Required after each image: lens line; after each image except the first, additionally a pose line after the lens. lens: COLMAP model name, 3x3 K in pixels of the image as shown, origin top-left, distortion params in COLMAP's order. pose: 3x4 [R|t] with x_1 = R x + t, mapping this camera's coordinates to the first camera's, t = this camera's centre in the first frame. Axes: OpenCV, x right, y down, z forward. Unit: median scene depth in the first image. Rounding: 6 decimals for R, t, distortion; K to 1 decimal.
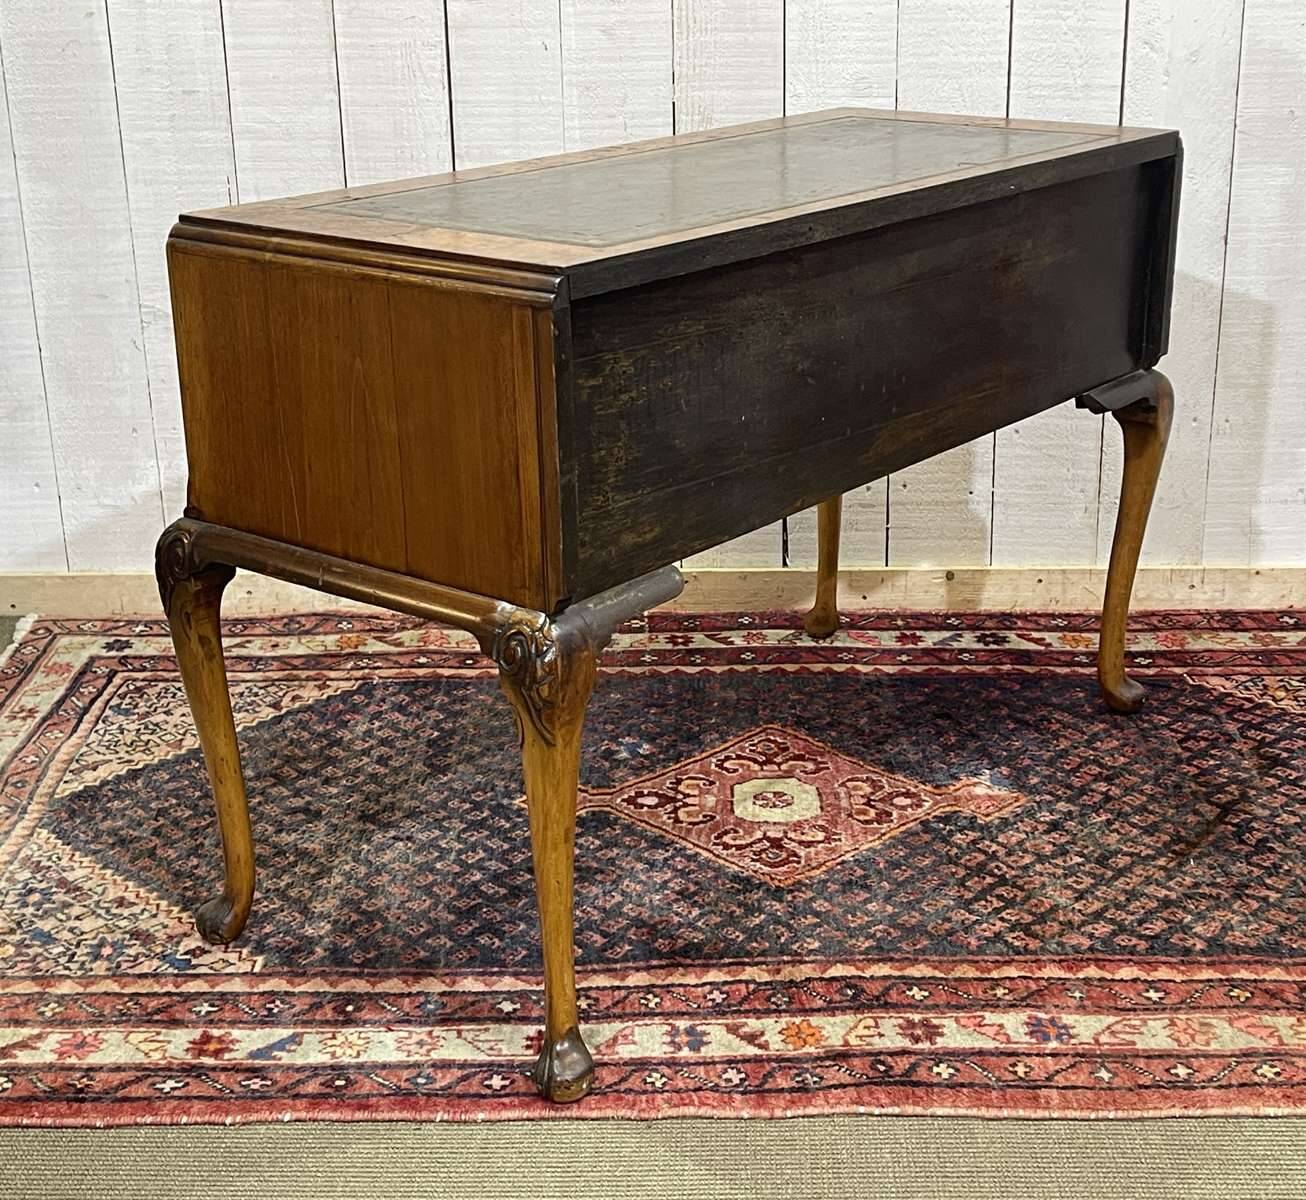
lens RADIAL K [[2032.1, 0, 666.7], [0, 2032.1, 607.7], [0, 0, 1]] dist [0.195297, -0.743030]
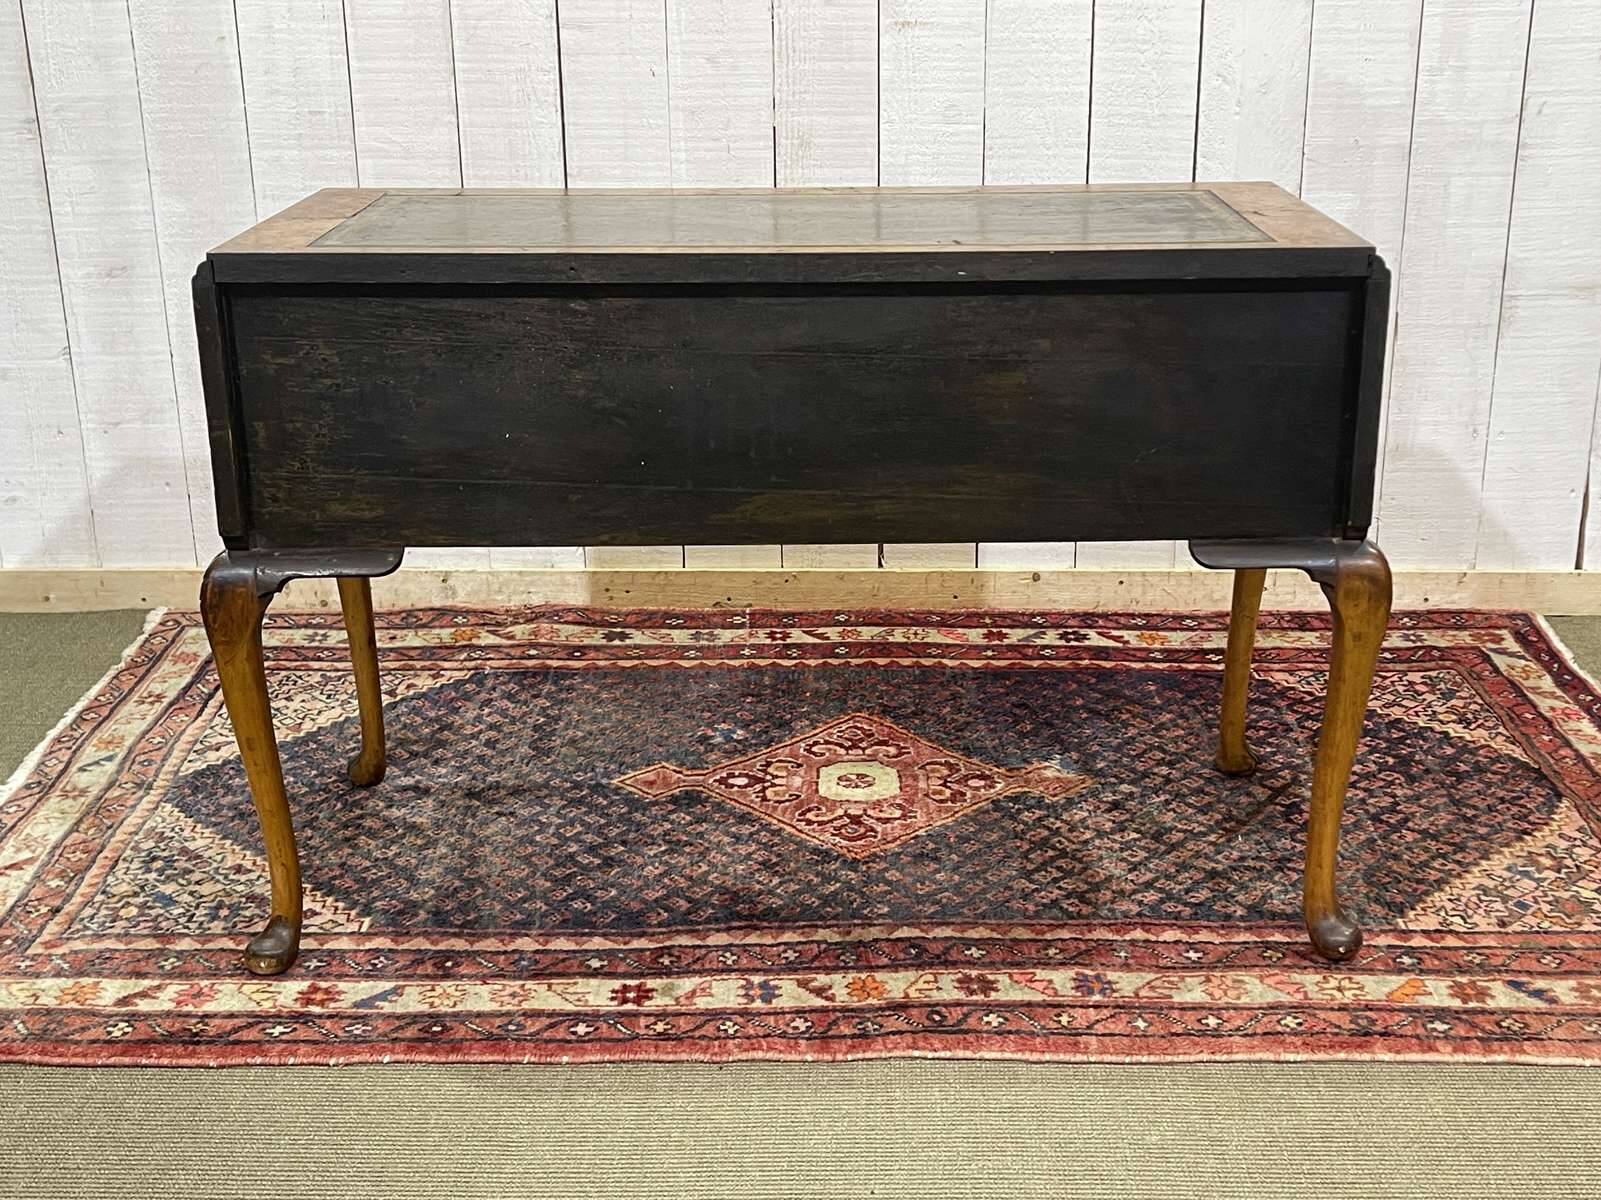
lens RADIAL K [[2038.8, 0, 826.0], [0, 2038.8, 605.8], [0, 0, 1]] dist [0.189039, -0.694000]
pose [[0.999946, 0.007451, 0.007250, 0.024953], [-0.007370, 0.999911, -0.011127, 0.013059], [-0.007332, 0.011073, 0.999912, -0.060982]]
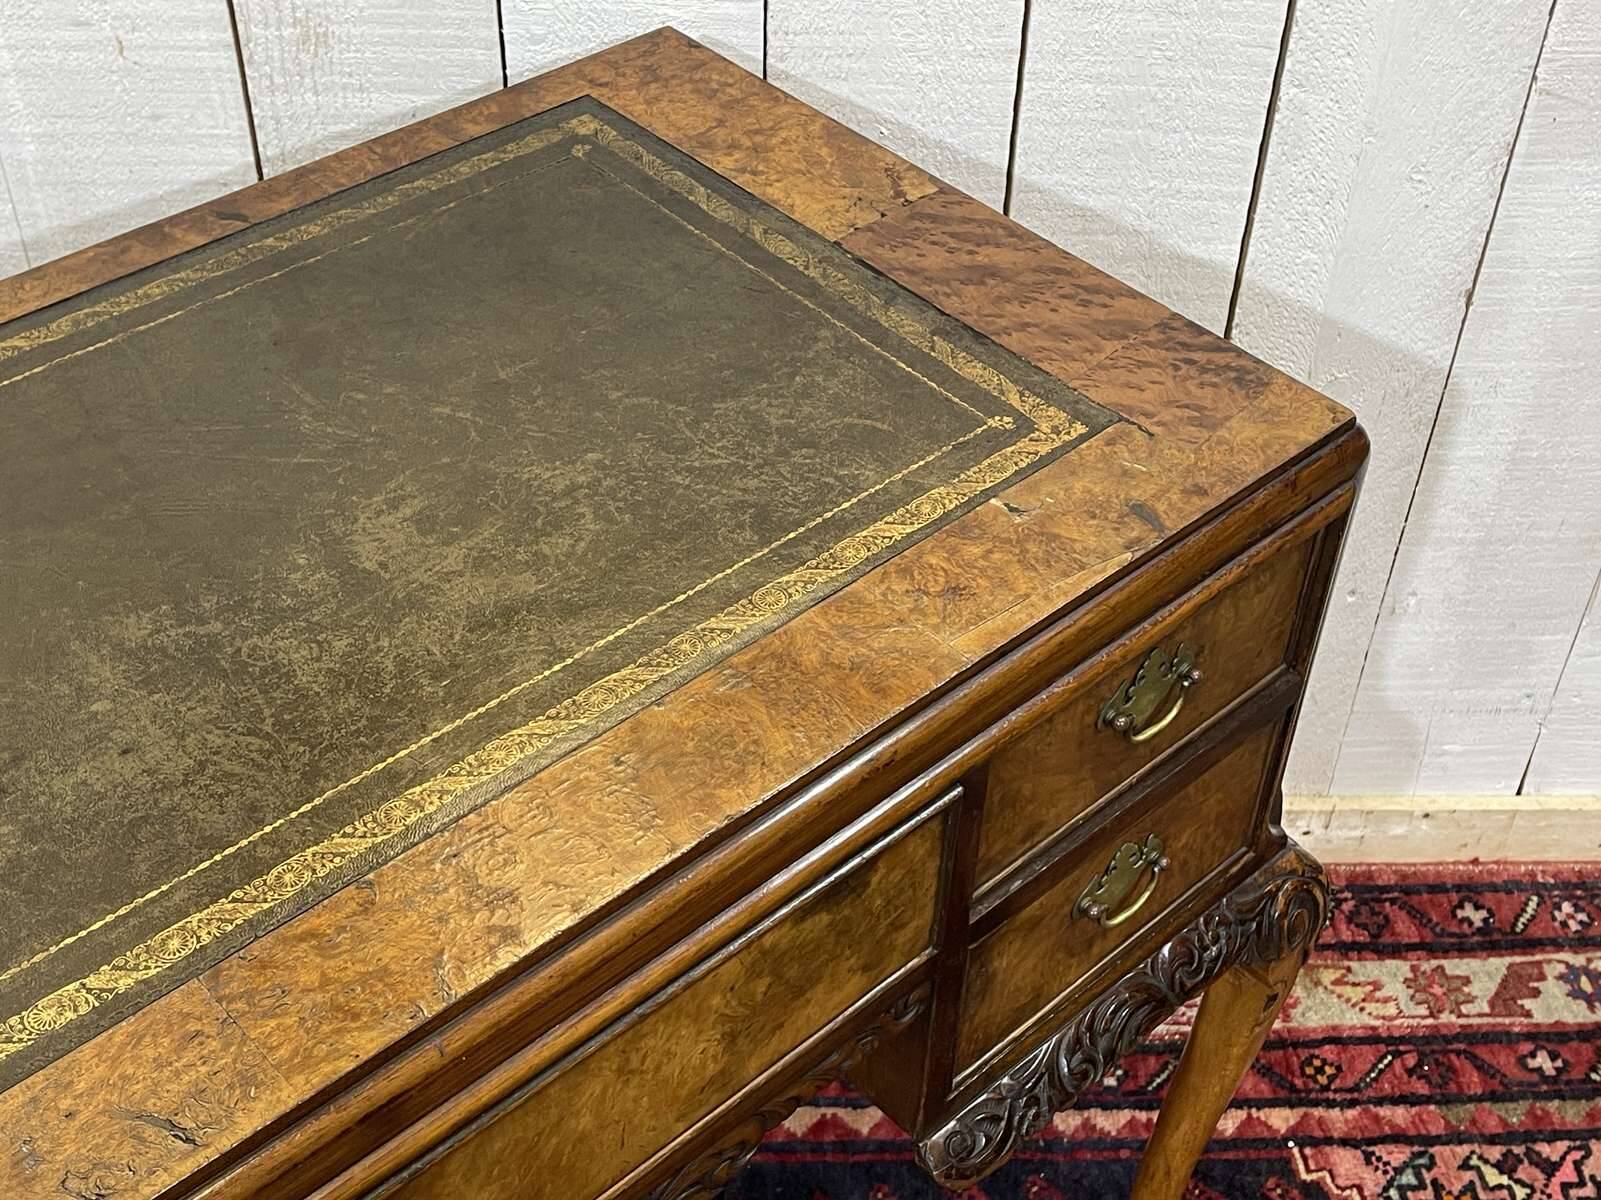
lens RADIAL K [[2048.2, 0, 821.1], [0, 2048.2, 606.6], [0, 0, 1]] dist [0.059330, -0.112657]
pose [[0.996827, -0.009614, 0.079019, 0.091019], [-0.021386, 0.923838, 0.382185, -0.303108], [-0.076675, -0.382662, 0.920701, 0.578194]]
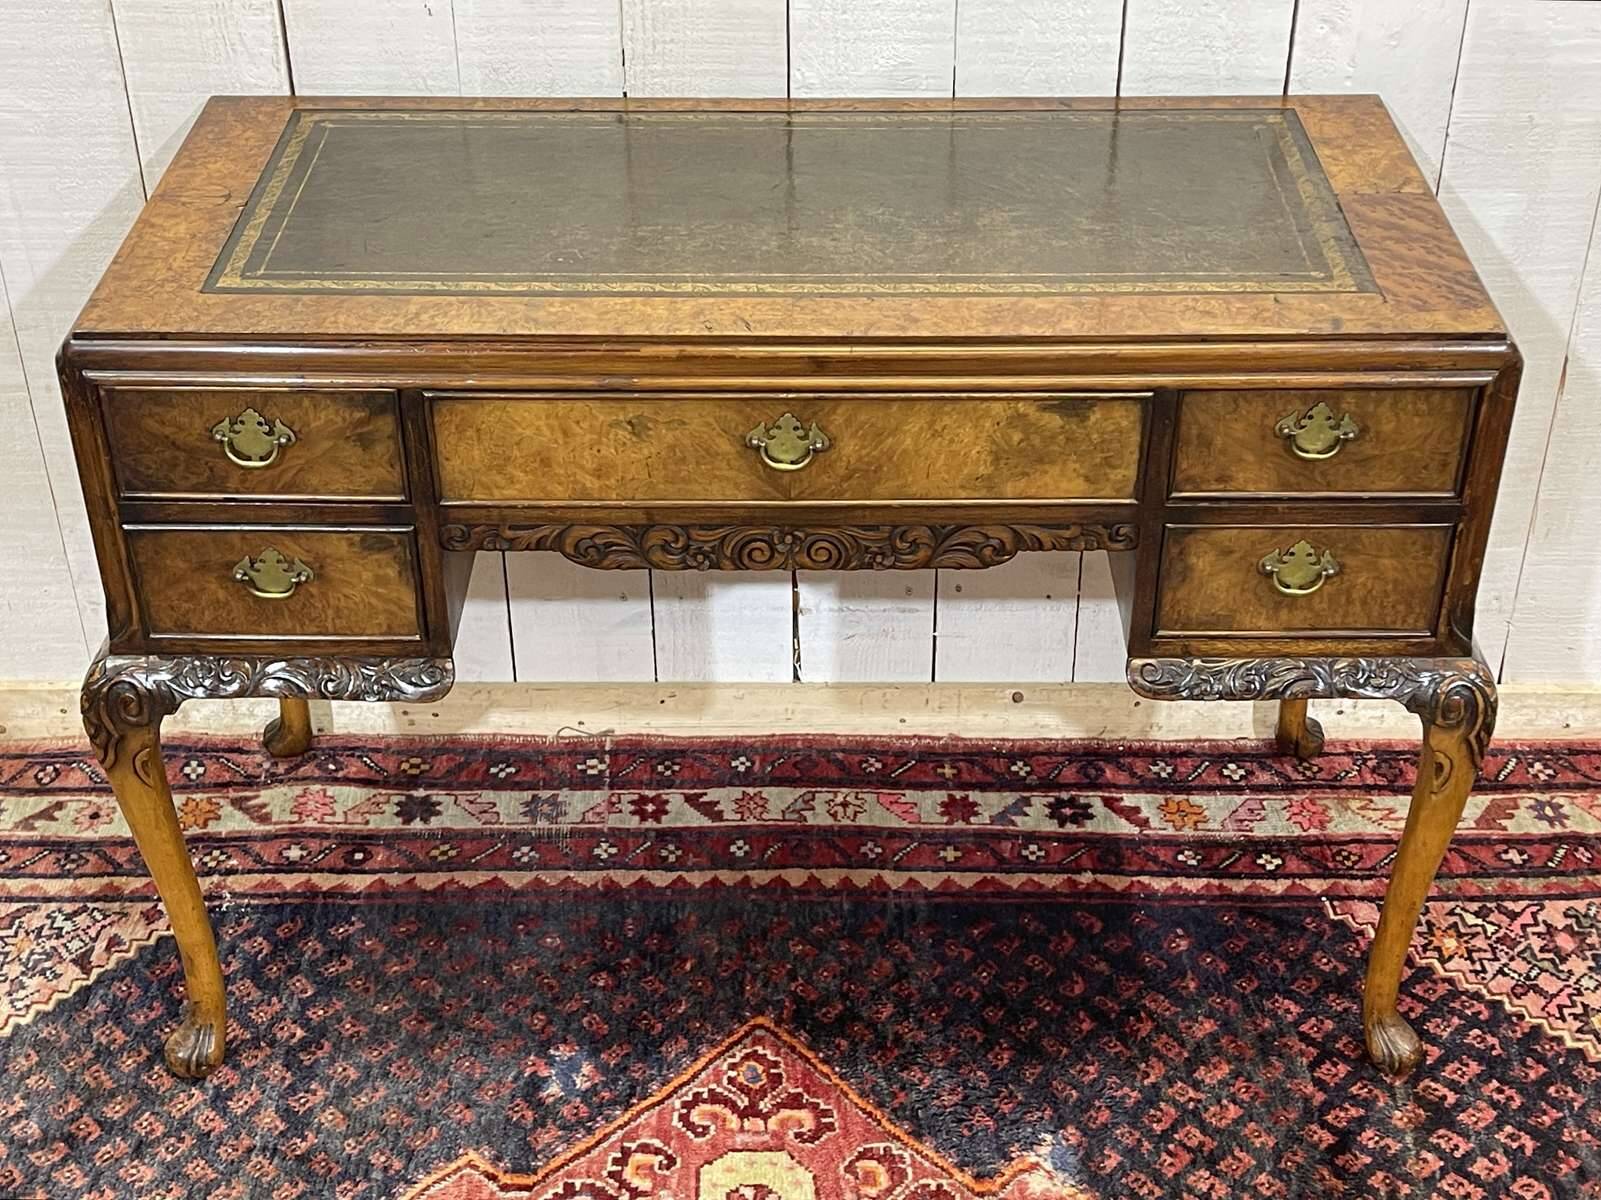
lens RADIAL K [[2256.0, 0, 804.3], [0, 2256.0, 612.9], [0, 0, 1]] dist [0.146496, -0.465775]
pose [[0.999655, -0.001021, 0.026264, 0.043931], [-0.005640, 0.967634, 0.252293, -0.277850], [-0.025671, -0.252354, 0.967294, 0.238951]]
